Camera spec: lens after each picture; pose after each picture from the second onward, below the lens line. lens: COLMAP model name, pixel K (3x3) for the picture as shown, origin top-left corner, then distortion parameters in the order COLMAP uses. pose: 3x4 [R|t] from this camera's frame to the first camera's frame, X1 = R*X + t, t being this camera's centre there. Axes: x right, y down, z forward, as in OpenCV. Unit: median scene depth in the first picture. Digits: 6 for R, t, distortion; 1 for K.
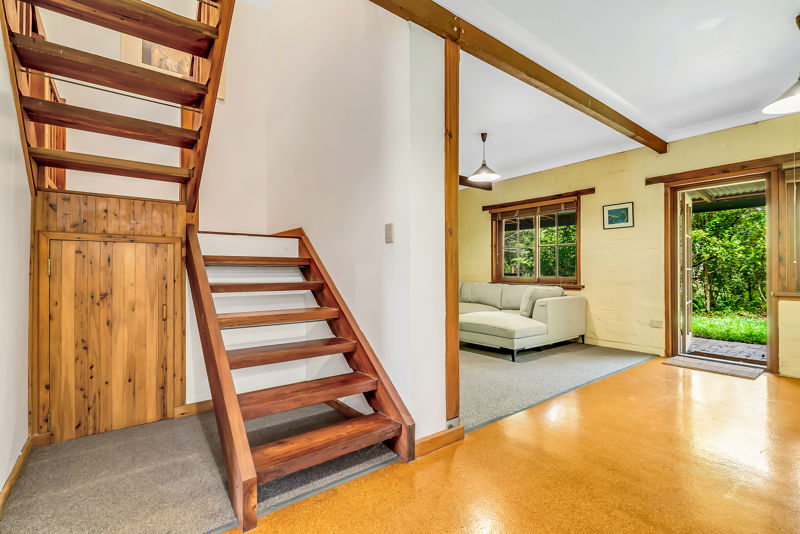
lens RADIAL K [[367.7, 0, 397.1], [0, 367.7, 270.4], [0, 0, 1]] dist [-0.003135, 0.000025]
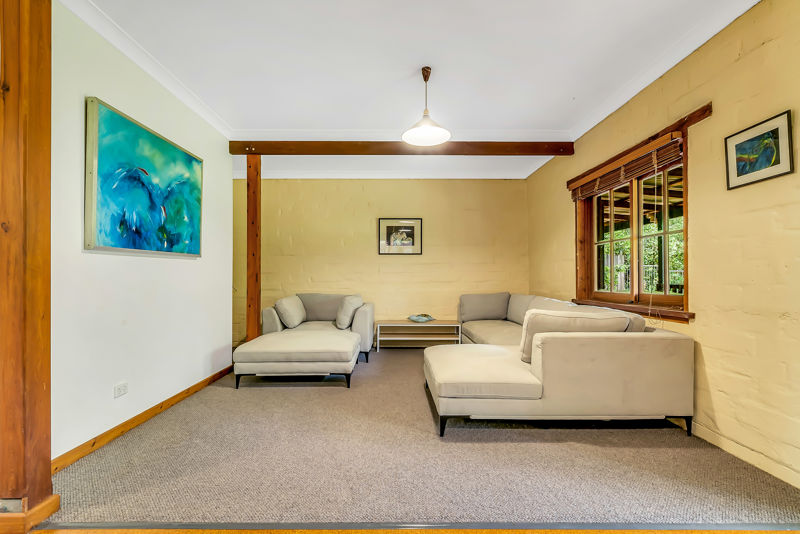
lens RADIAL K [[367.7, 0, 397.1], [0, 367.7, 270.4], [0, 0, 1]] dist [-0.003135, 0.000025]
pose [[0.794798, -0.006917, -0.606835, 0.508893], [-0.004366, 0.999844, -0.017114, -0.004053], [0.606858, 0.016252, 0.794644, 0.399447]]
